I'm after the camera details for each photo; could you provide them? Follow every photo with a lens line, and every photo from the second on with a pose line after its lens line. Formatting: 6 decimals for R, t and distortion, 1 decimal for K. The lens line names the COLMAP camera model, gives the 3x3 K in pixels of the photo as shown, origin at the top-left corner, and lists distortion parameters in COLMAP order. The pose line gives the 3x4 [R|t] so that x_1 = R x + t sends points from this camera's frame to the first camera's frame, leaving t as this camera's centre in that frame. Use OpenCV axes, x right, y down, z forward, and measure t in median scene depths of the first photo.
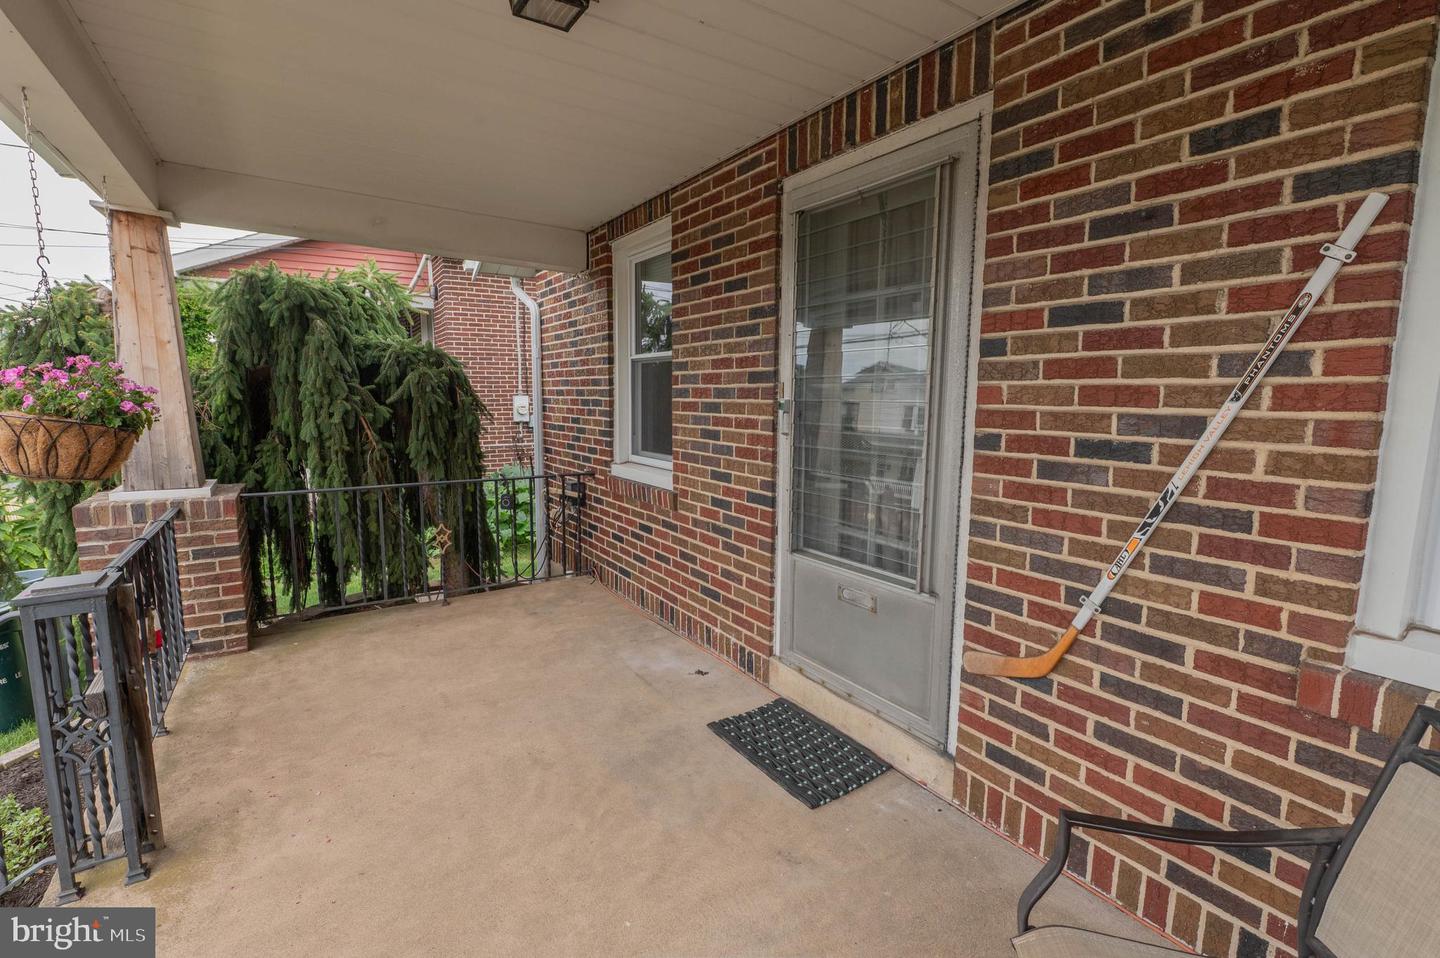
lens RADIAL K [[664.4, 0, 720.0], [0, 664.4, 479.0], [0, 0, 1]] dist [-0.005795, -0.000252]
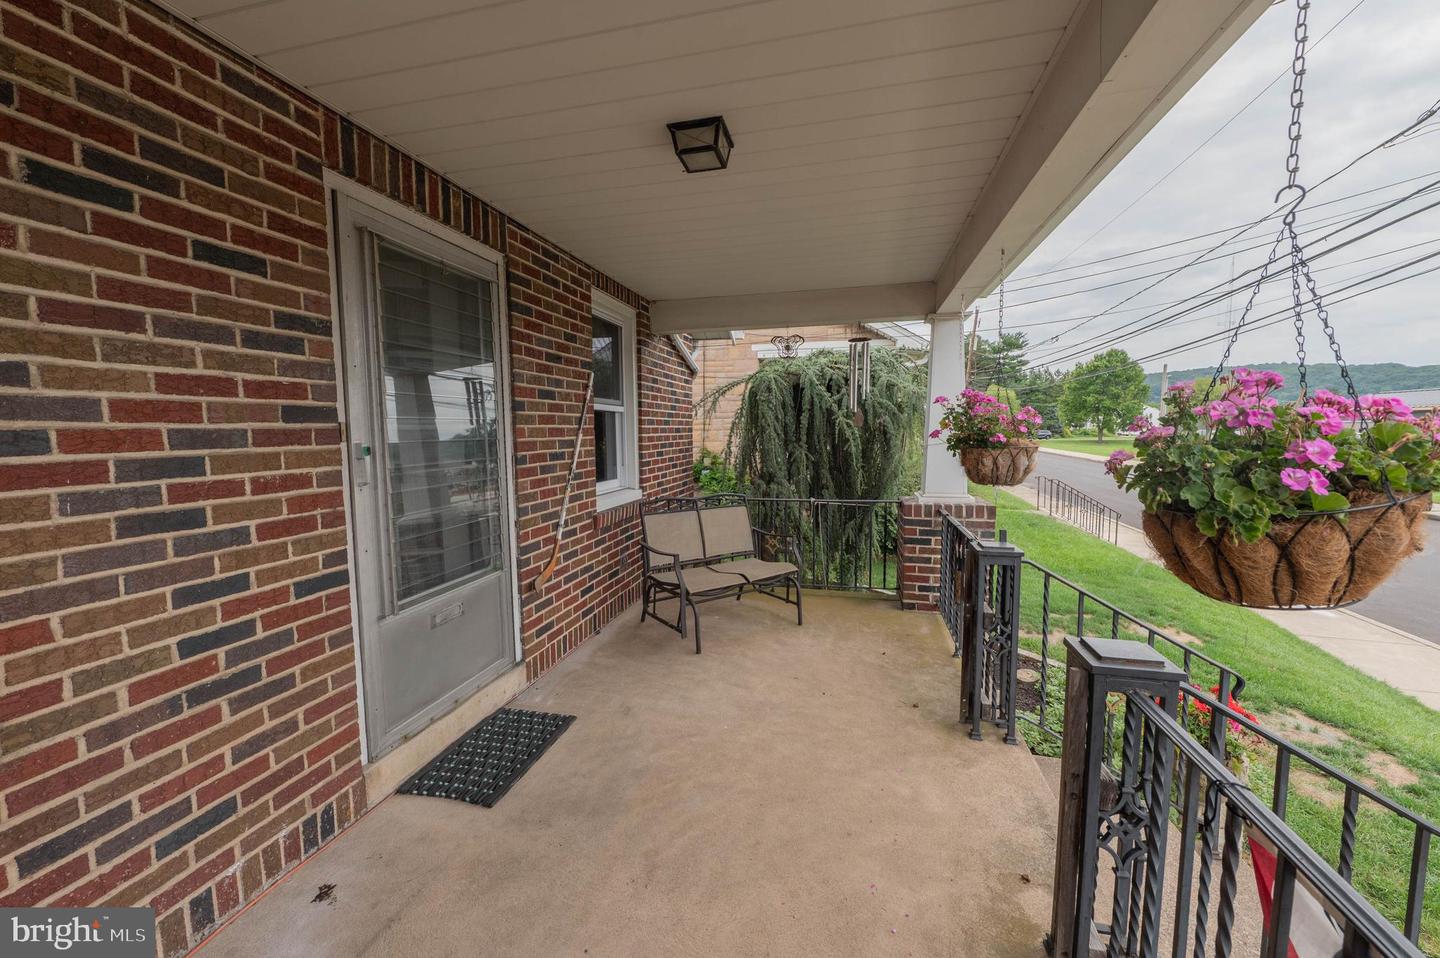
lens RADIAL K [[579.0, 0, 720.0], [0, 579.0, 479.0], [0, 0, 1]] dist [-0.008657, -0.000100]
pose [[-0.697462, -0.061457, 0.713982, -0.734822], [0.097440, 0.978930, 0.179448, -0.162139], [-0.709967, 0.194729, -0.676778, 1.184385]]
